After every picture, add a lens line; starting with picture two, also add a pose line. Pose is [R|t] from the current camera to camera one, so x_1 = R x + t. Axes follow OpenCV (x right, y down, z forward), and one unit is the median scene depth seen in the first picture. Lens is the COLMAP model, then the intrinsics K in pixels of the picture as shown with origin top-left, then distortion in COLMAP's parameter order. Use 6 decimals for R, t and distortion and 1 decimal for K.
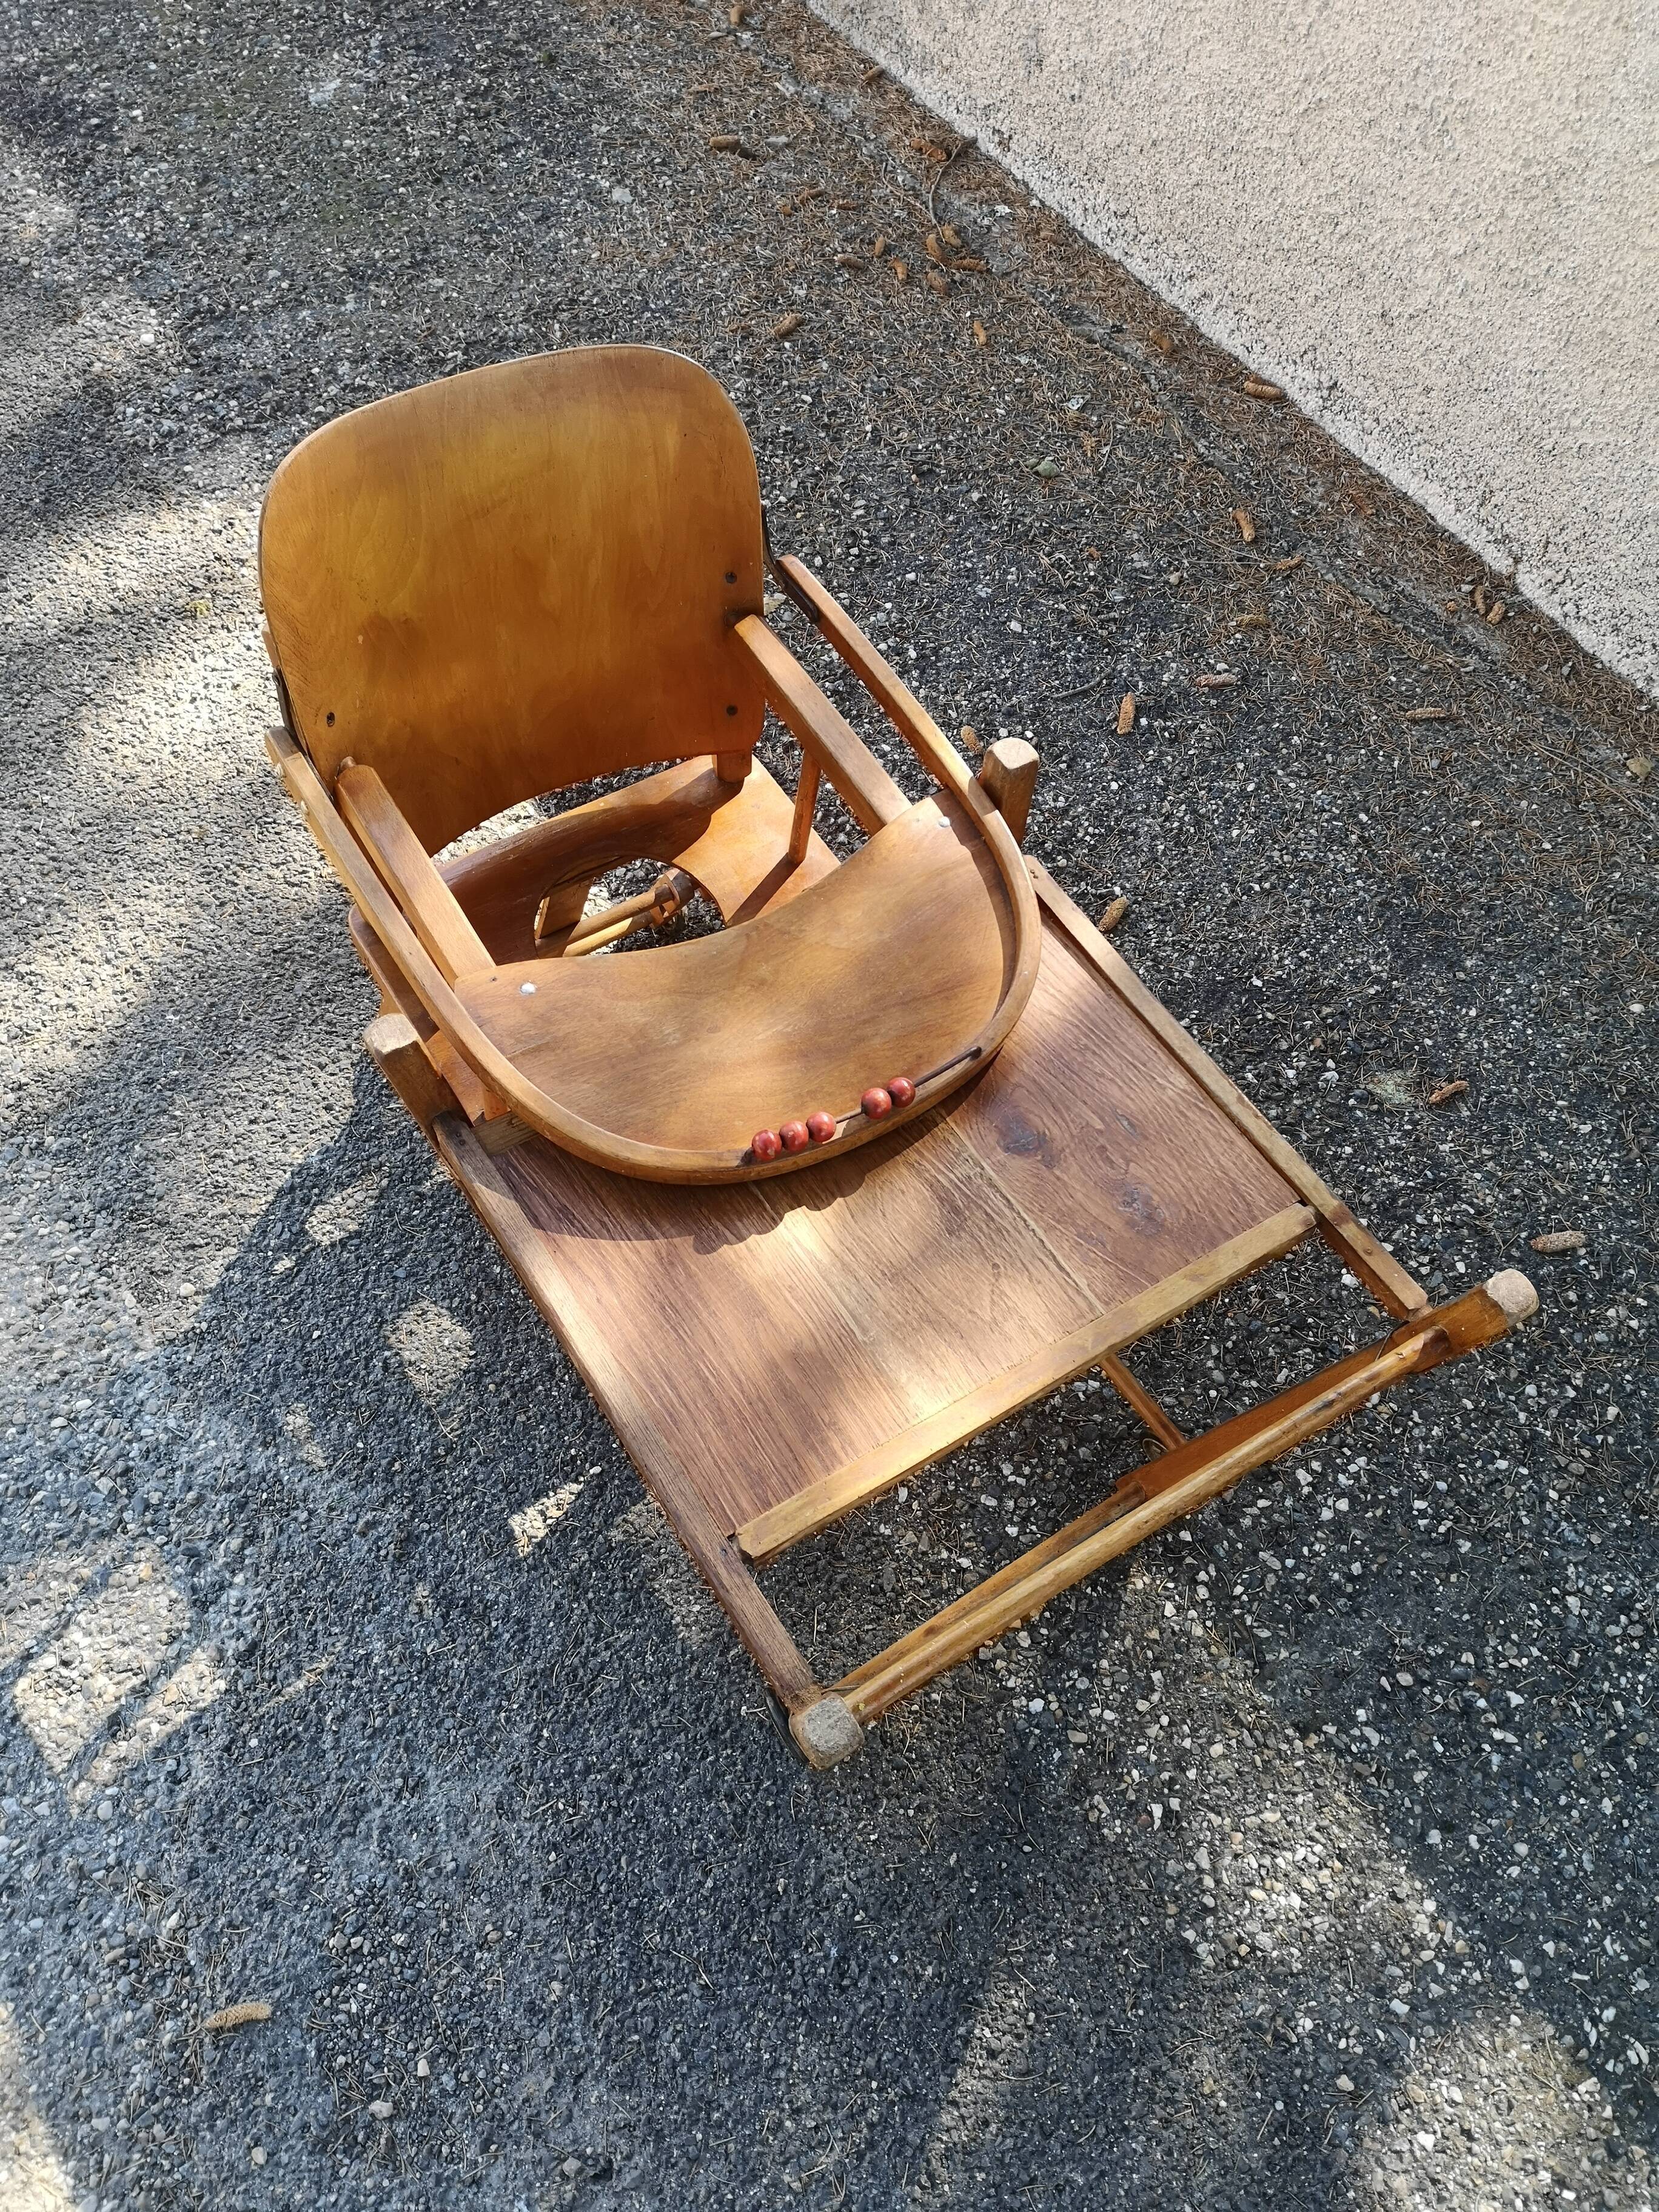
lens RADIAL K [[1766.8, 0, 823.5], [0, 1766.8, 1104.3], [0, 0, 1]] dist [0.009190, -0.032318]
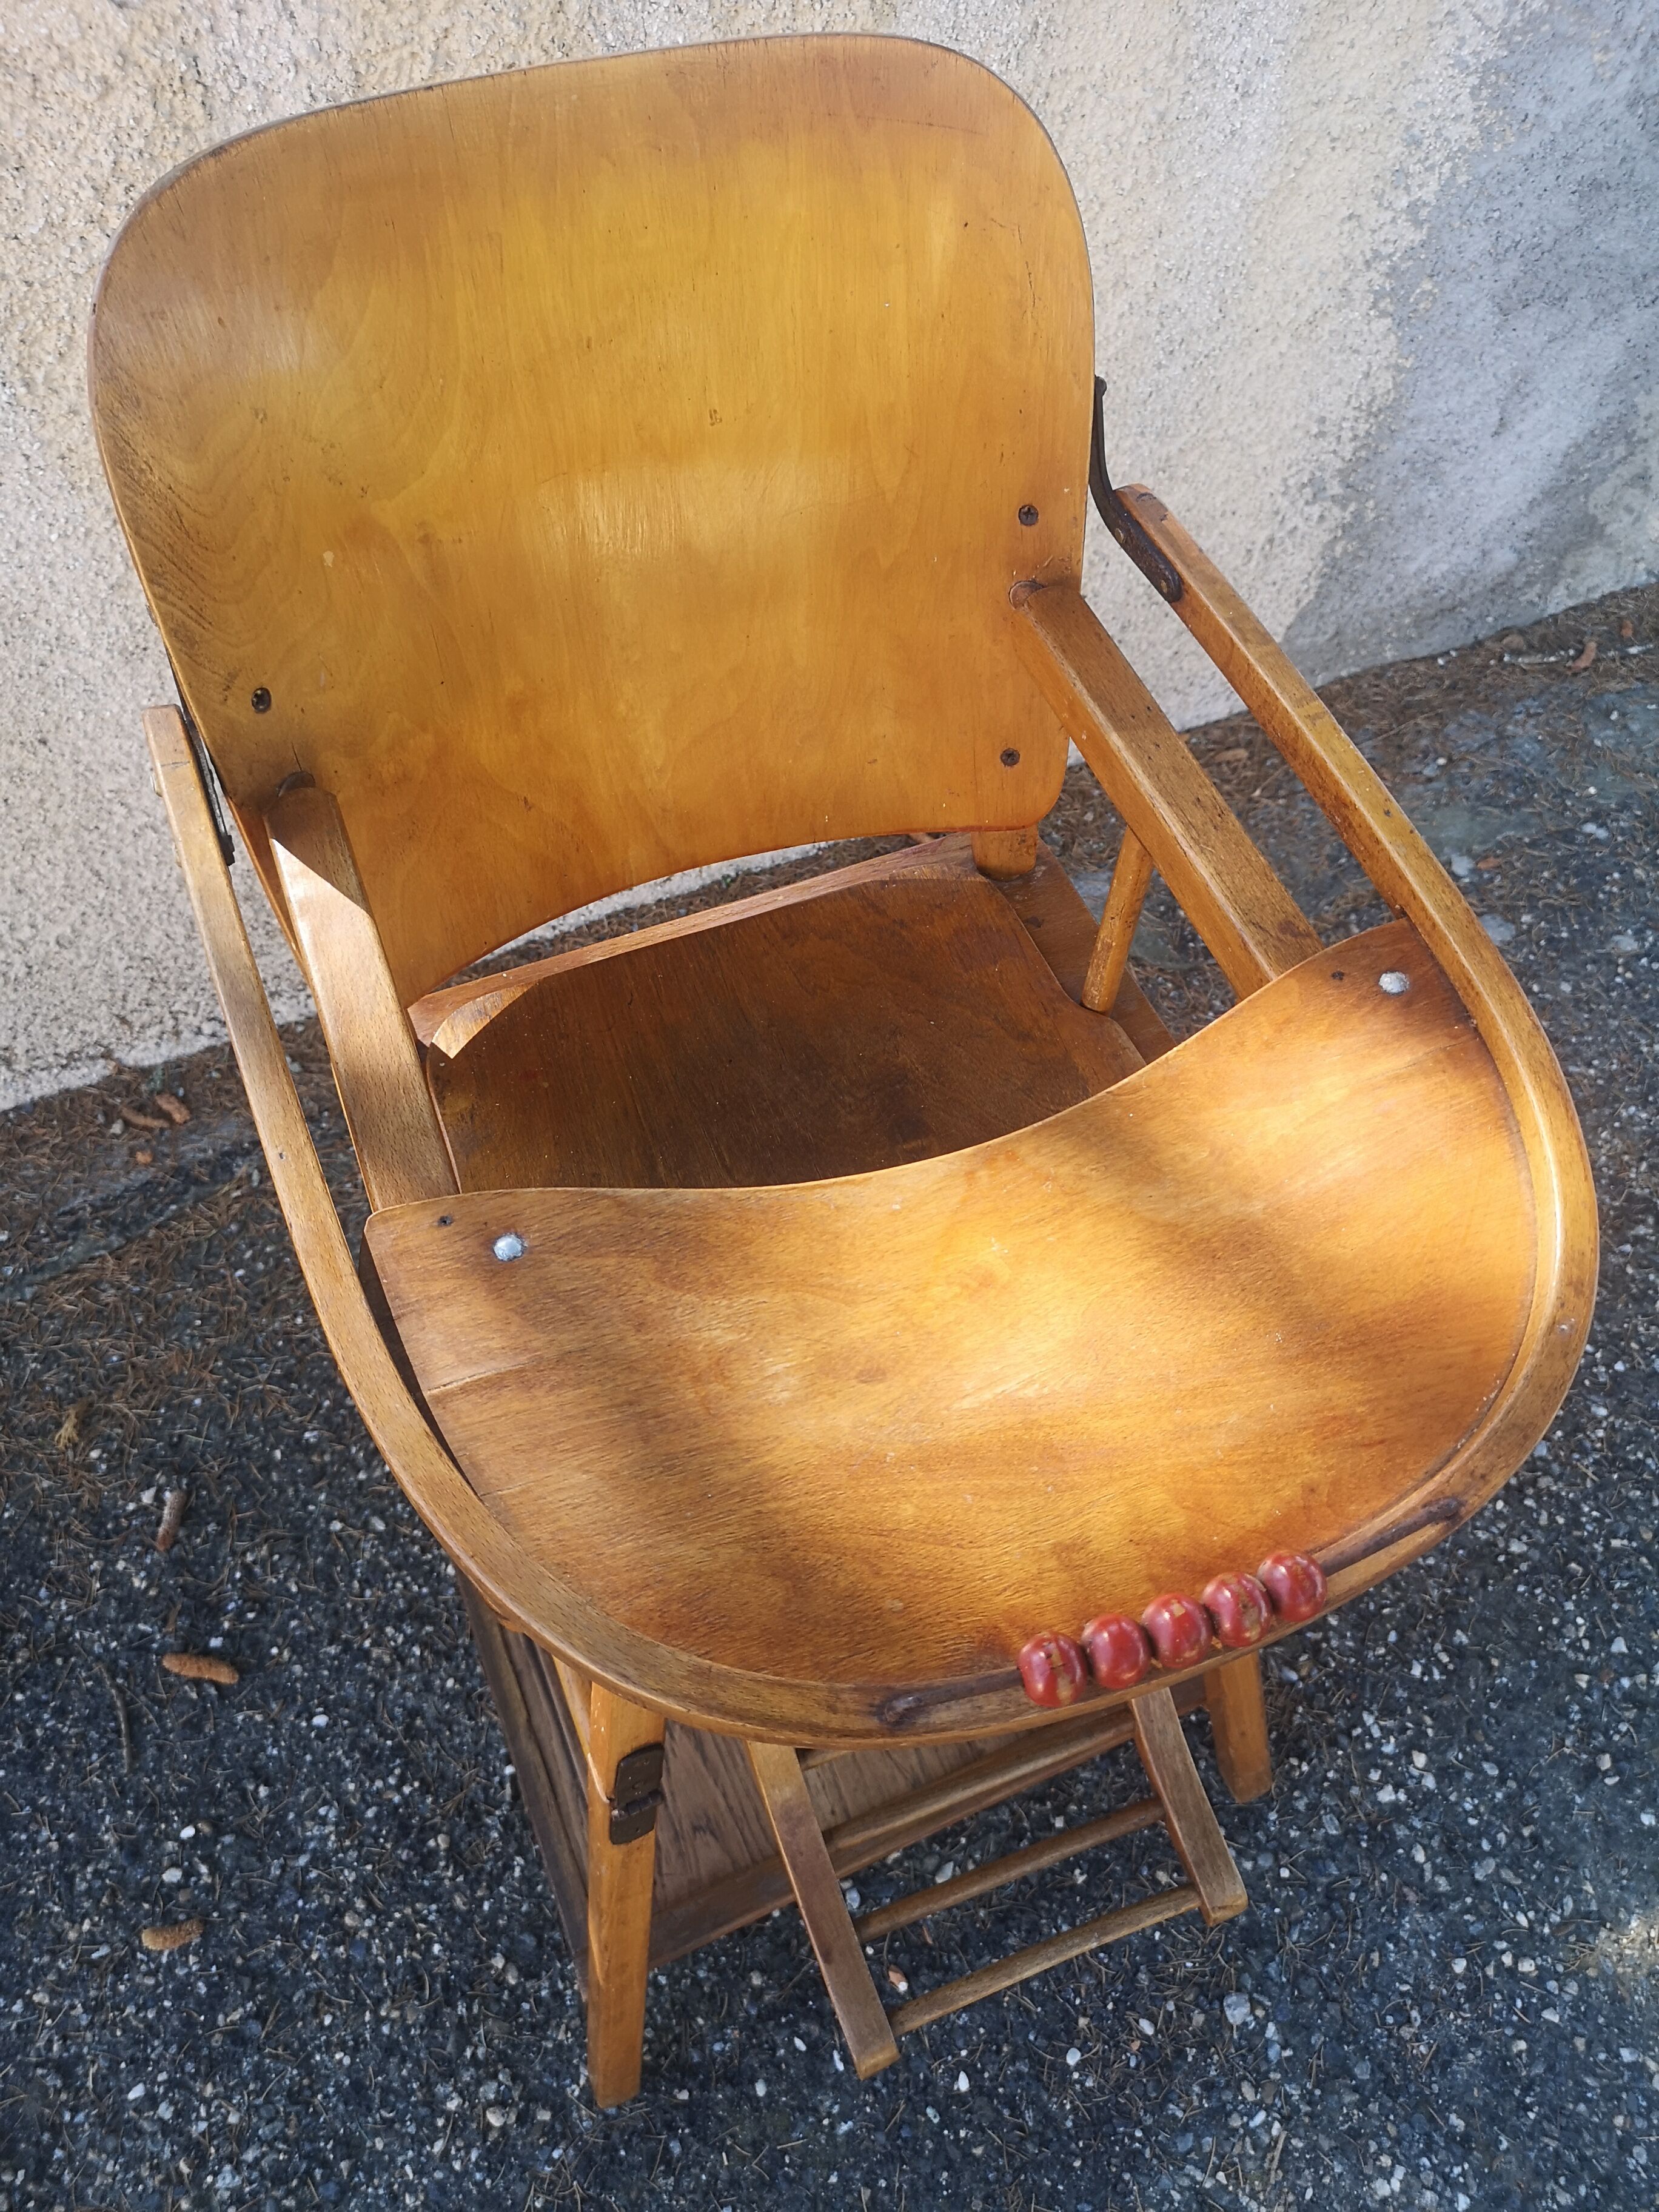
lens RADIAL K [[1720.4, 0, 842.1], [0, 1720.4, 1094.9], [0, 0, 1]] dist [0.050364, -0.054314]
pose [[0.170009, -0.863093, 0.475570, 0.117756], [0.811406, 0.396463, 0.429462, -0.533363], [-0.559212, 0.312868, 0.767721, 0.388186]]
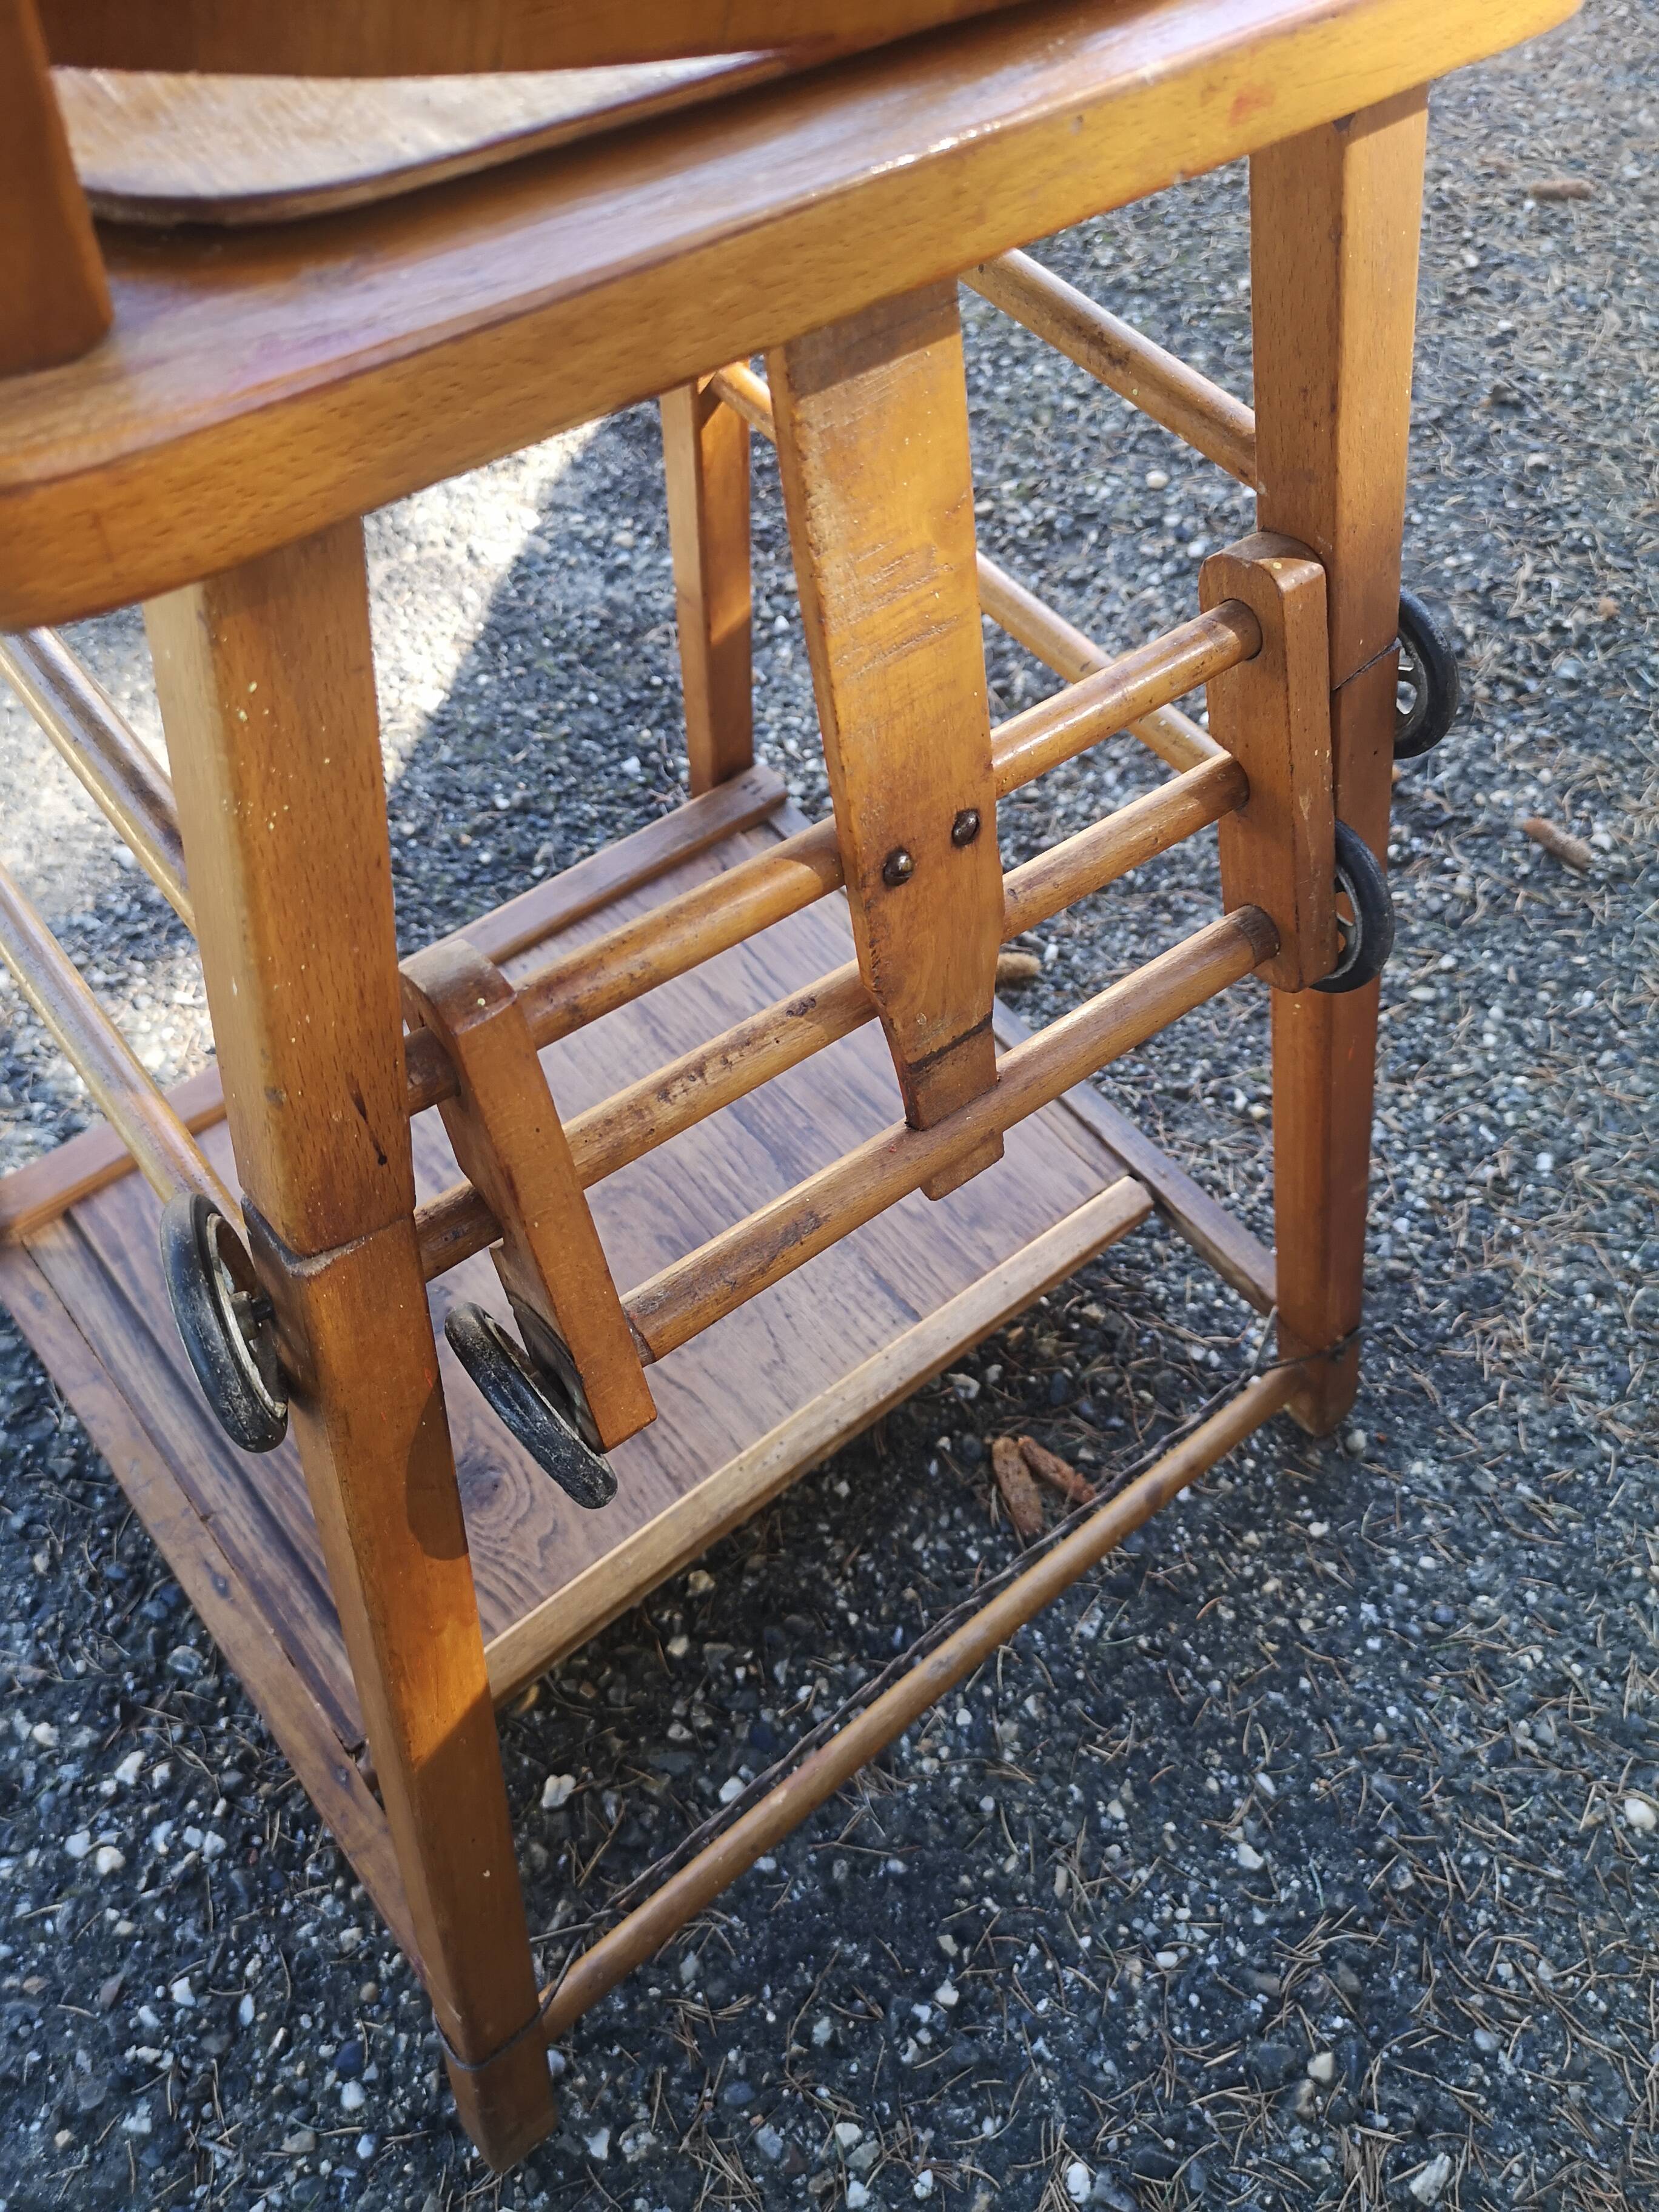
lens RADIAL K [[1717.2, 0, 838.6], [0, 1717.2, 1094.9], [0, 0, 1]] dist [0.055391, -0.077865]
pose [[0.622783, 0.616768, -0.481393, 0.541118], [-0.644379, 0.753312, 0.131515, -0.146653], [0.443753, 0.228294, 0.866582, 0.617564]]
